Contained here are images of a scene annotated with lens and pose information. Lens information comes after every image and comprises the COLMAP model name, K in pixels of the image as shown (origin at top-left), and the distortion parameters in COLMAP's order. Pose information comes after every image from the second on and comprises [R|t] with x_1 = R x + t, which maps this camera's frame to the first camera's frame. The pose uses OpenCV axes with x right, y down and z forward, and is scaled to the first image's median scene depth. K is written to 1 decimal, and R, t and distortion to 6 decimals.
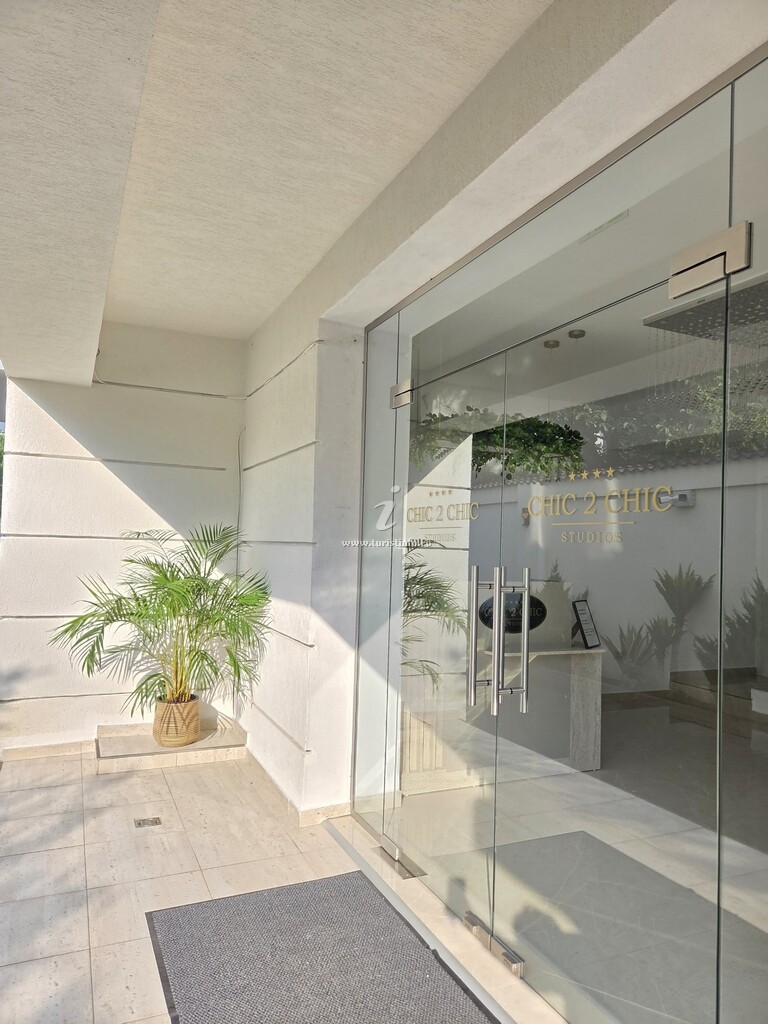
lens RADIAL K [[688.7, 0, 384.1], [0, 688.7, 534.8], [0, 0, 1]] dist [0.045052, -0.027000]
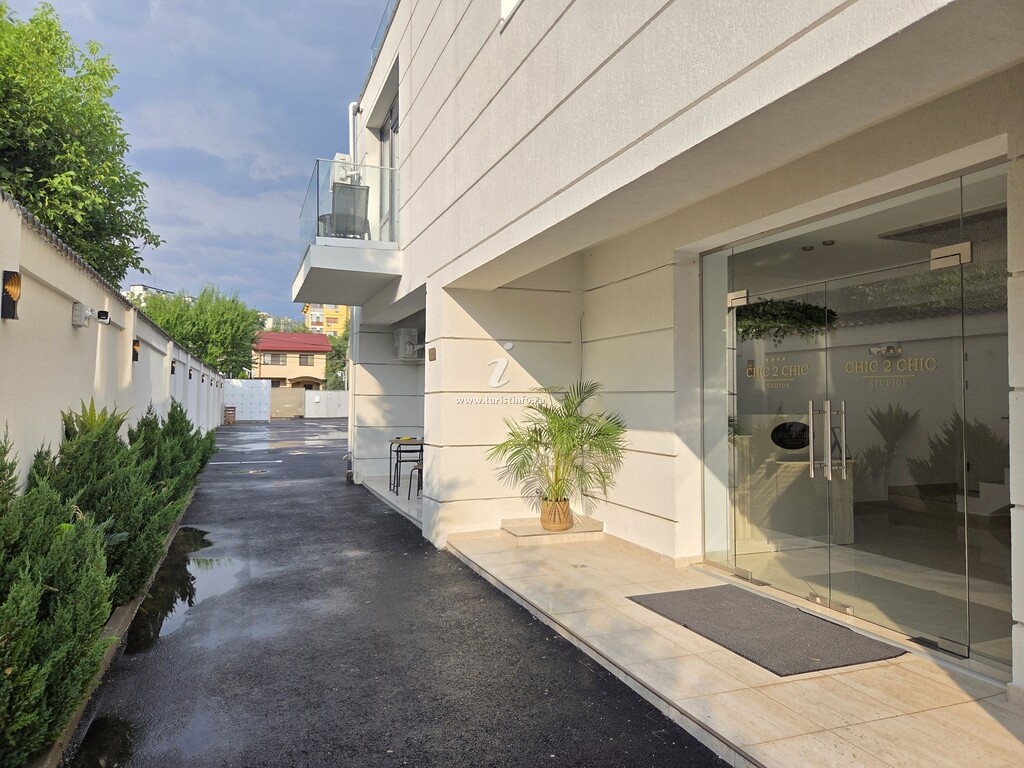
lens RADIAL K [[688.7, 0, 514.9], [0, 688.7, 381.1], [0, 0, 1]] dist [0.045052, -0.027000]
pose [[0.998277, -0.028922, -0.051057, -0.320323], [0.028592, 0.999565, -0.007187, -0.008963], [0.051242, 0.005715, 0.998670, -0.500567]]
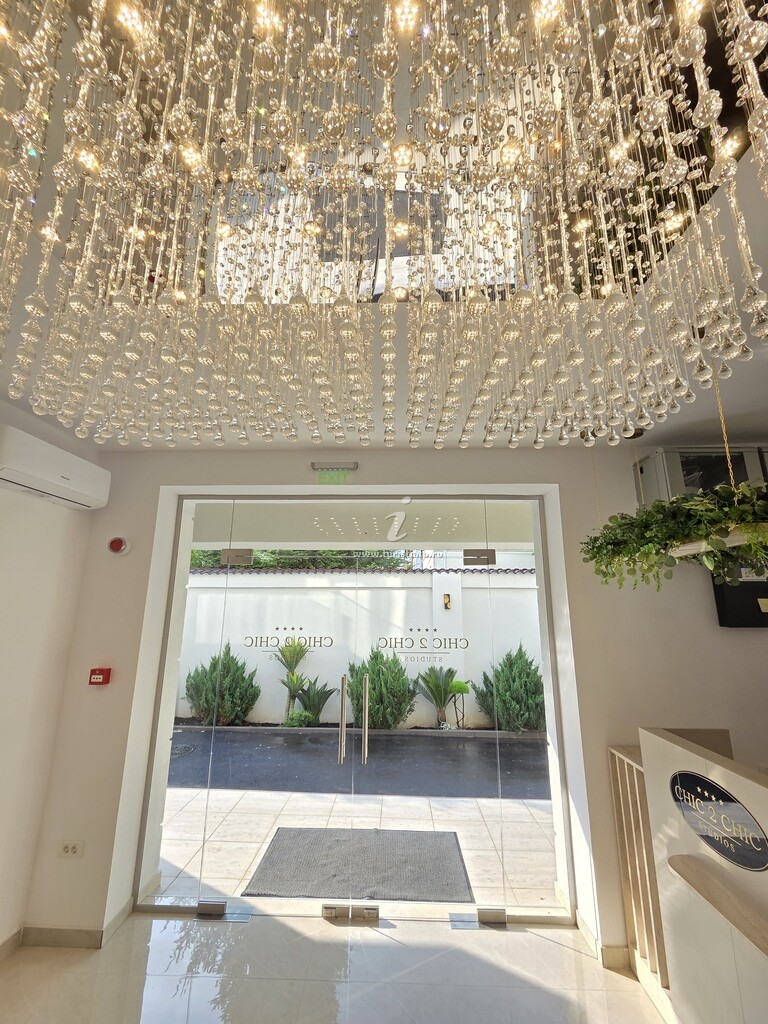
lens RADIAL K [[417.3, 0, 379.6], [0, 417.3, 508.5], [0, 0, 1]] dist [0.000679, -0.002691]
pose [[-0.442375, -0.241258, -0.863770, 0.694498], [-0.005546, 0.963854, -0.266372, -0.047171], [0.896813, -0.113047, -0.427723, 0.907496]]
